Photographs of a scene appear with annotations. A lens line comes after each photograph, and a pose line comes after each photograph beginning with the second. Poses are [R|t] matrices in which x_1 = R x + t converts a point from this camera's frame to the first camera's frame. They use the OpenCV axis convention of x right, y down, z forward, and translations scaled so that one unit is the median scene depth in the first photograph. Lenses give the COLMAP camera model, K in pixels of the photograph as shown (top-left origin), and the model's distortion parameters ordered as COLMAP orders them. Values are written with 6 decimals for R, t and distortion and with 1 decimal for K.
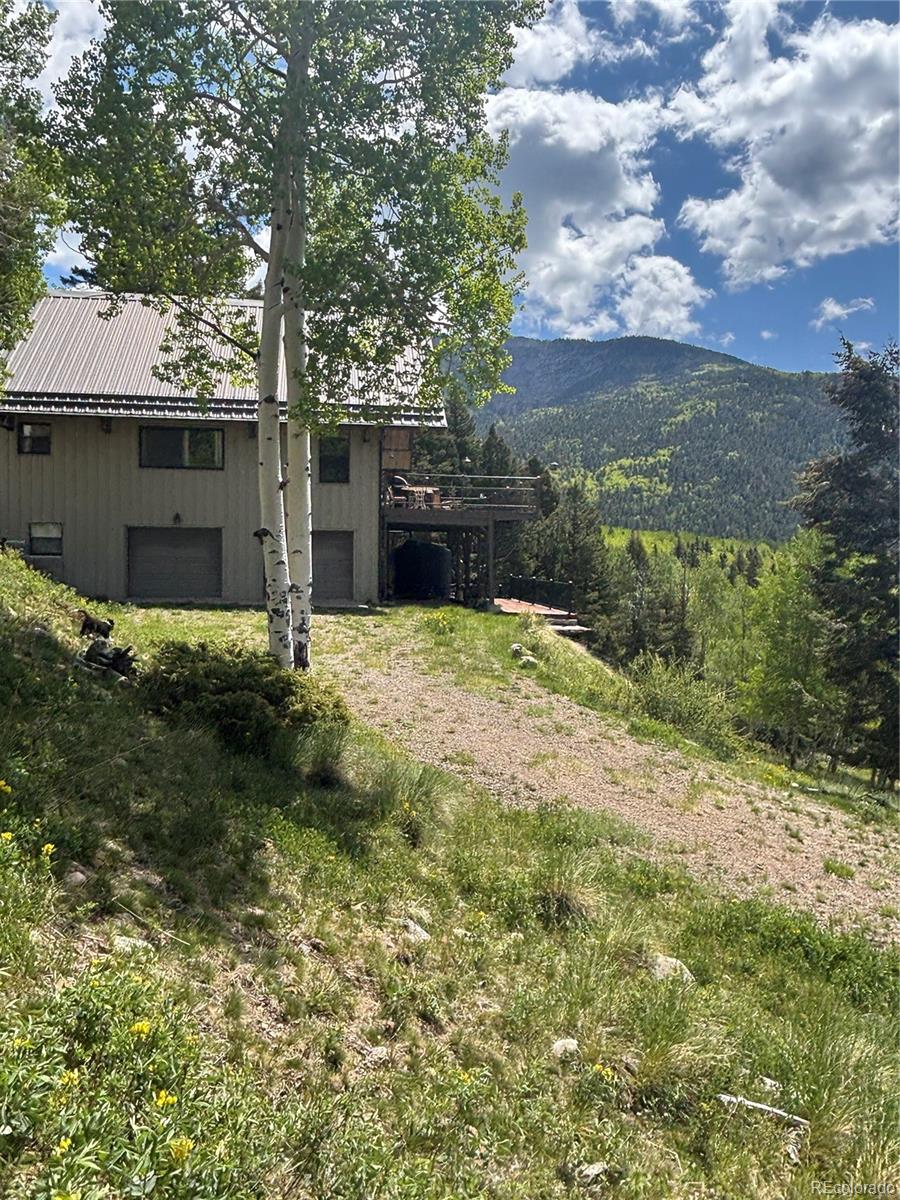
lens RADIAL K [[938.5, 0, 451.7], [0, 938.5, 587.8], [0, 0, 1]] dist [0.123066, -0.134658]
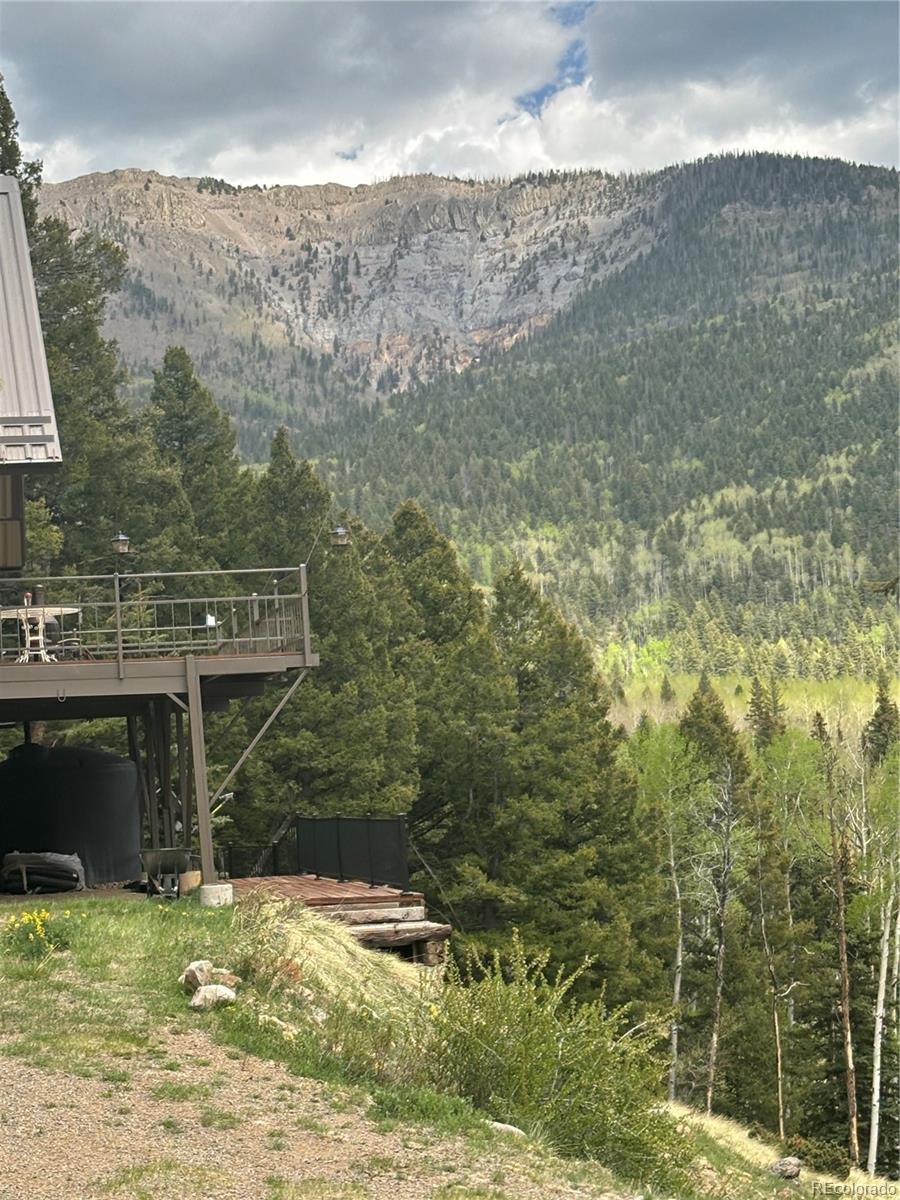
lens RADIAL K [[2784.5, 0, 450.0], [0, 2784.5, 600.0], [0, 0, 1]] dist [0.010381, -0.010867]
pose [[0.996329, -0.074531, 0.042124, 0.115112], [0.078498, 0.991677, -0.102049, 0.028814], [-0.034167, 0.104981, 0.993887, -0.219733]]
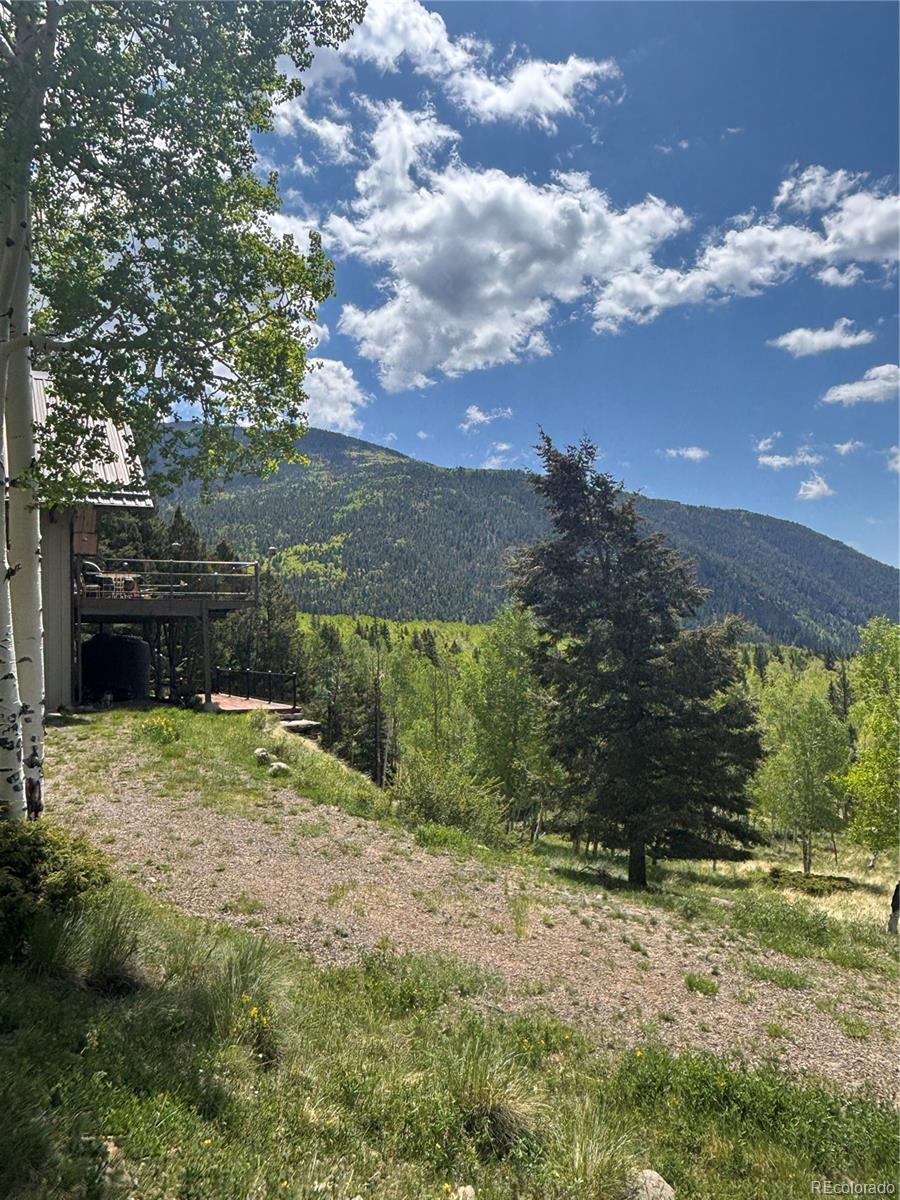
lens RADIAL K [[922.4, 0, 442.5], [0, 922.4, 597.3], [0, 0, 1]] dist [0.078082, -0.123210]
pose [[0.939879, -0.019098, 0.340974, -0.052766], [0.046106, 0.996390, -0.071279, -0.009909], [-0.338382, 0.082714, 0.937366, 0.089286]]
